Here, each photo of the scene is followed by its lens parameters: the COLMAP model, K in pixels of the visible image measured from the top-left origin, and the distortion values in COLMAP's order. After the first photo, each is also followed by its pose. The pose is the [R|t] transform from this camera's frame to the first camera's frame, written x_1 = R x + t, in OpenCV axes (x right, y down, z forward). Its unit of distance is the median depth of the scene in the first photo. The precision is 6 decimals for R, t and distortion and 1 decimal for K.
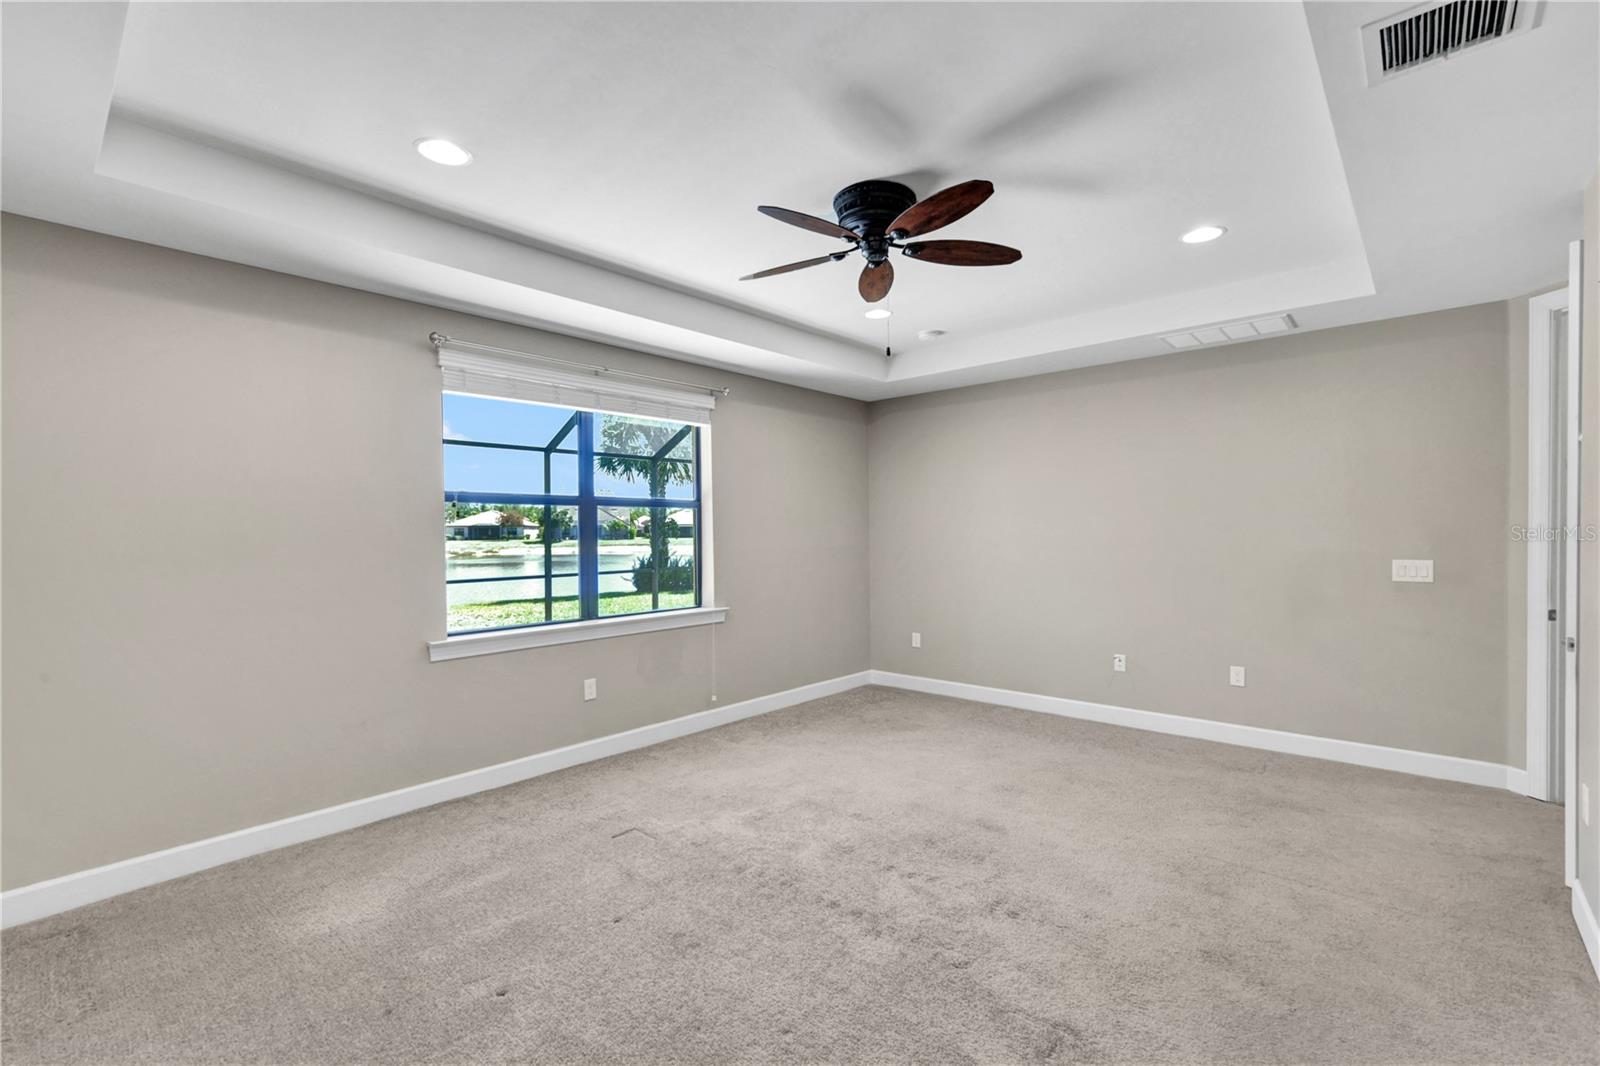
lens RADIAL K [[698.2, 0, 792.5], [0, 698.2, 535.3], [0, 0, 1]] dist [0.008807, -0.000332]
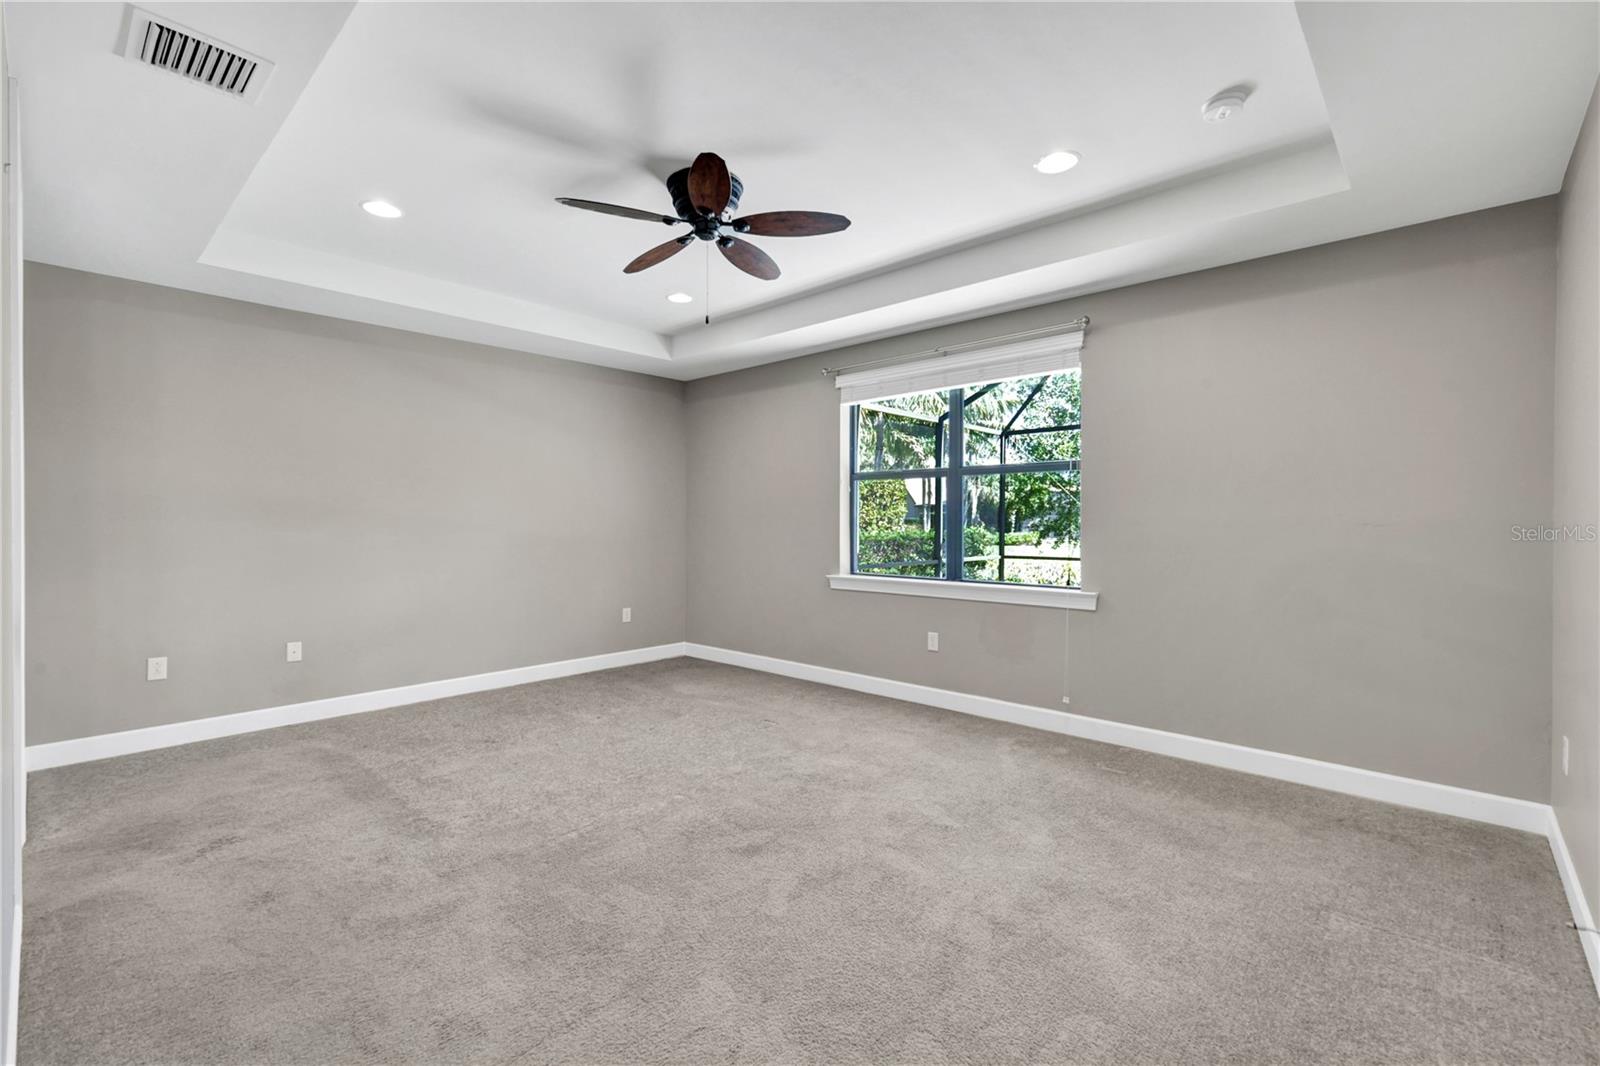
lens RADIAL K [[698.2, 0, 792.9], [0, 698.2, 524.2], [0, 0, 1]] dist [0.008807, -0.000332]
pose [[-0.005916, 0.013007, -0.999898, 0.824321], [-0.007565, 0.999886, 0.013051, 0.020874], [0.999954, 0.007641, -0.005817, 0.786191]]
